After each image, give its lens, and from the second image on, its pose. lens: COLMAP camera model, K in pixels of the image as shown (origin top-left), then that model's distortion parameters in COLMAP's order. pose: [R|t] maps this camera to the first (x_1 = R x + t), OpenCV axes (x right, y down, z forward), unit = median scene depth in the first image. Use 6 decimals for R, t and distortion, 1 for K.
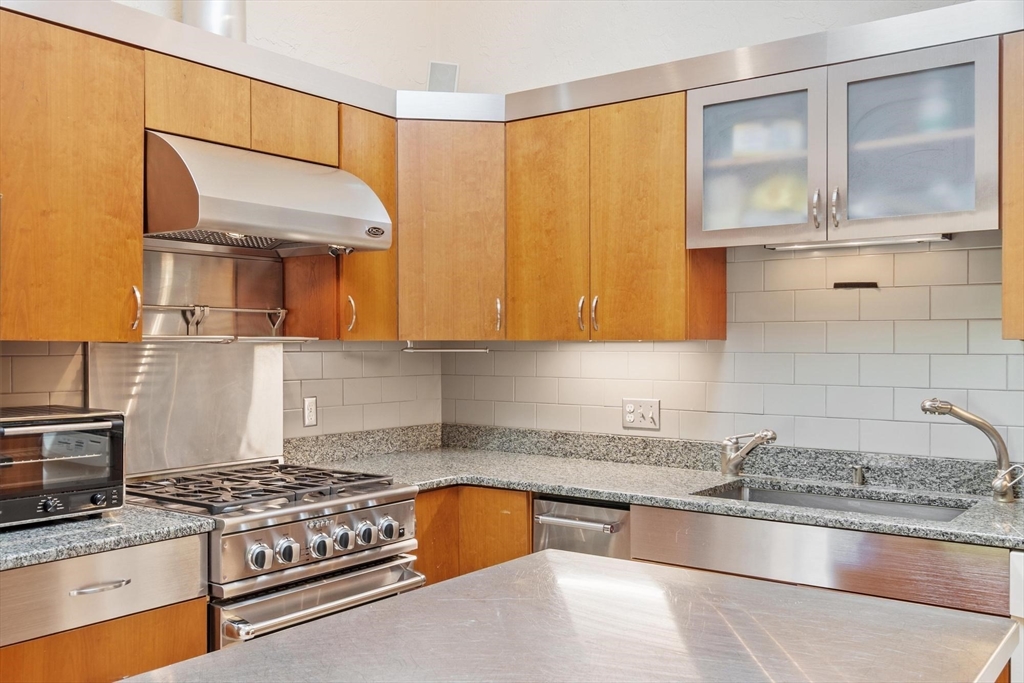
lens RADIAL K [[946.1, 0, 509.5], [0, 946.1, 351.4], [0, 0, 1]] dist [0.010828, 0.000000]
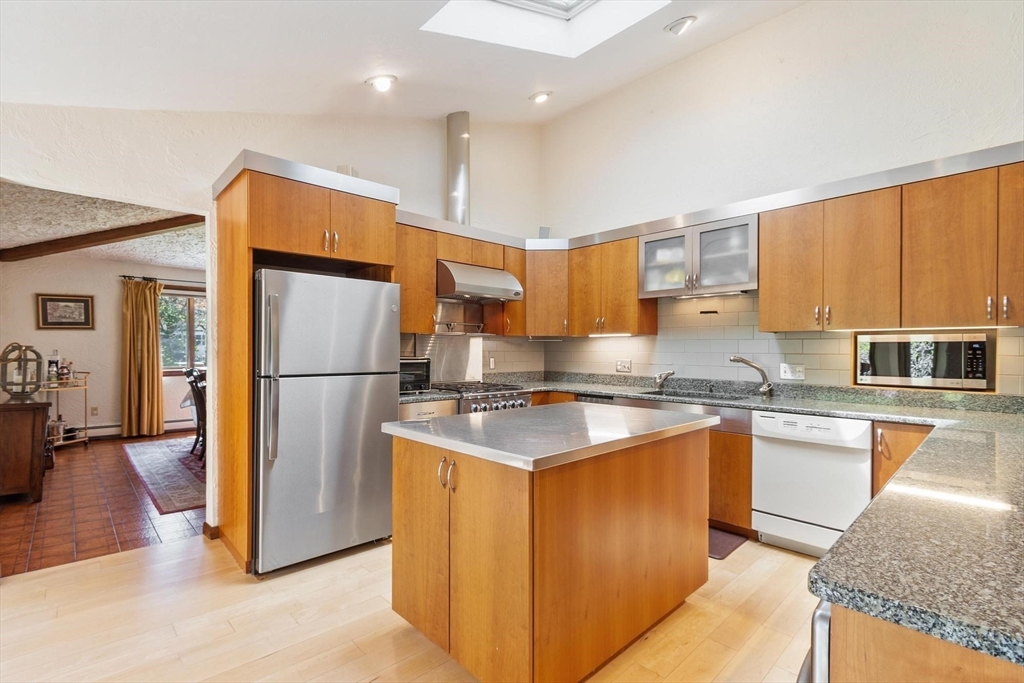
lens RADIAL K [[457.0, 0, 503.5], [0, 457.0, 342.5], [0, 0, 1]] dist [0.000471, -0.000120]
pose [[0.984137, 0.002204, -0.177396, 0.047313], [-0.005703, 0.999799, -0.019218, 0.033894], [0.177318, 0.019925, 0.983952, -0.258219]]
